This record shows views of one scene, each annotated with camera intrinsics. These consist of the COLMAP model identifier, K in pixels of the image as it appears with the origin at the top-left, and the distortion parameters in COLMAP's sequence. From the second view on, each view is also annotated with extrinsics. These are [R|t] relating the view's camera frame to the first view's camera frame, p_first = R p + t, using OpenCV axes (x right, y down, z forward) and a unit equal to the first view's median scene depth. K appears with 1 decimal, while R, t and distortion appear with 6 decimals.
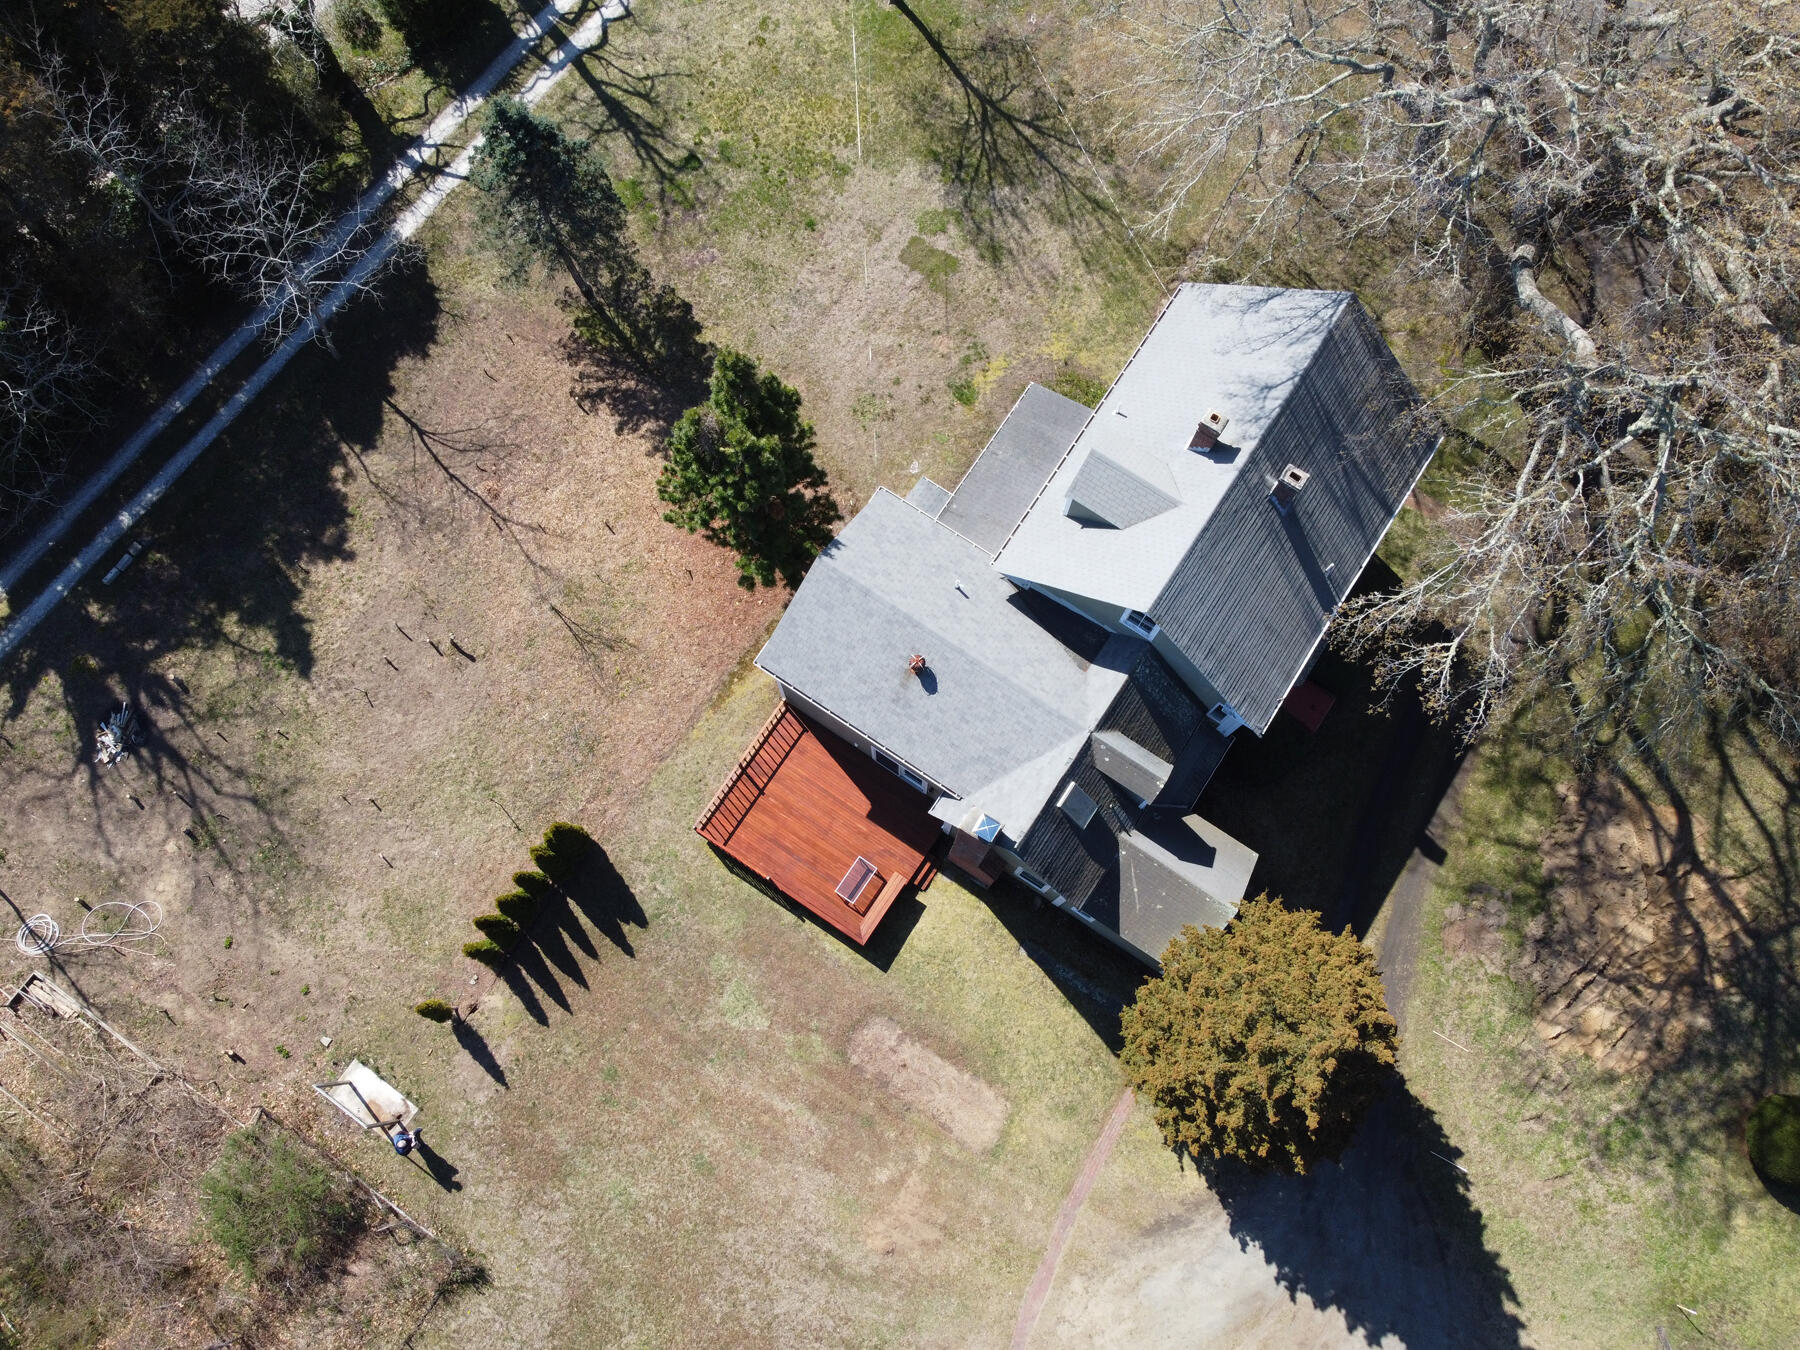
lens RADIAL K [[1371.9, 0, 900.0], [0, 1371.9, 675.0], [0, 0, 1]] dist [0.004190, -0.000625]
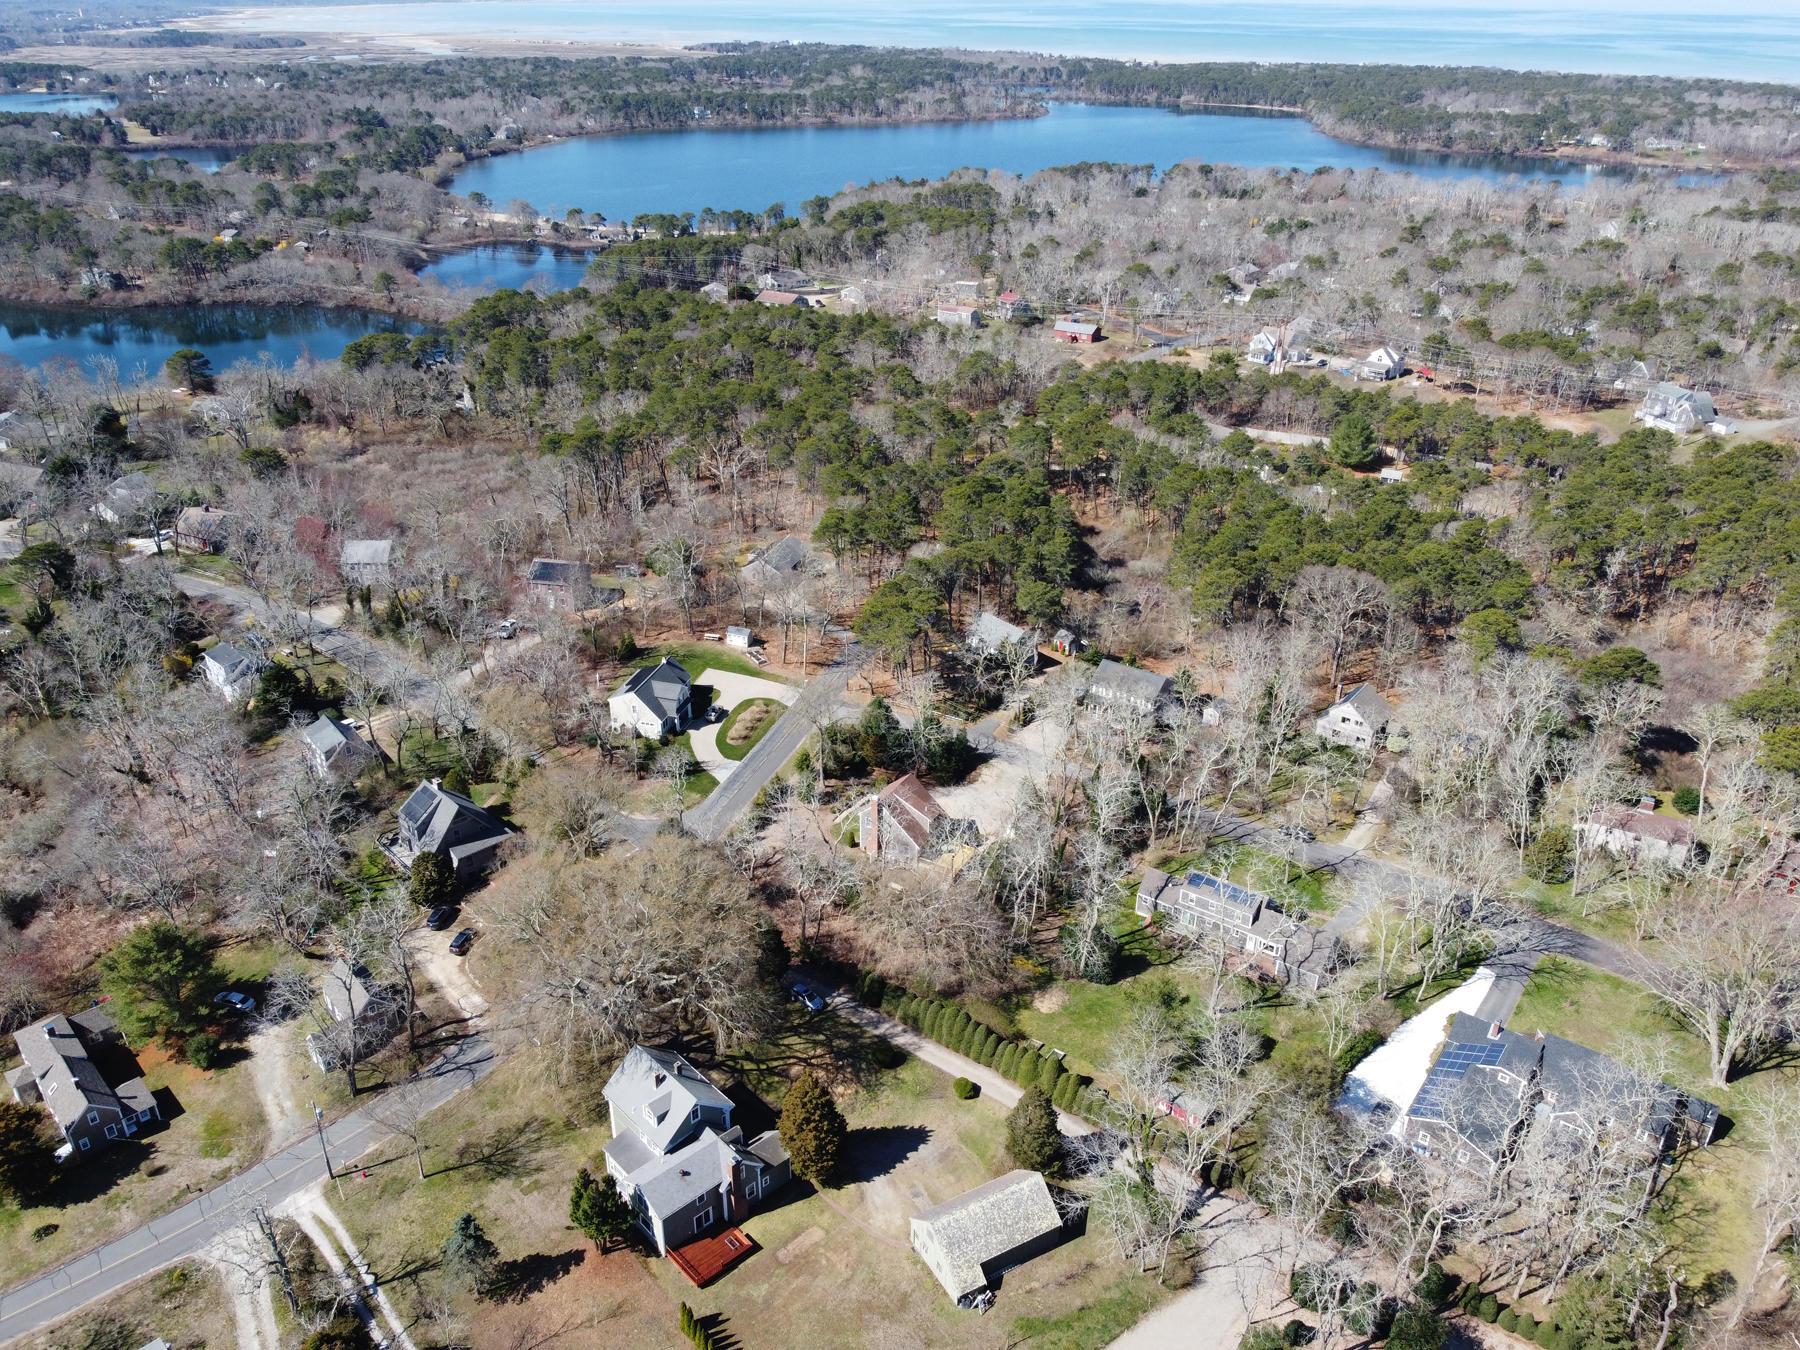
lens RADIAL K [[1371.9, 0, 900.0], [0, 1371.9, 675.0], [0, 0, 1]] dist [0.004190, -0.000625]
pose [[0.230733, -0.435819, 0.869956, -2.013740], [0.941902, 0.324334, -0.087334, 0.351831], [-0.244095, 0.839565, 0.485334, -1.600255]]
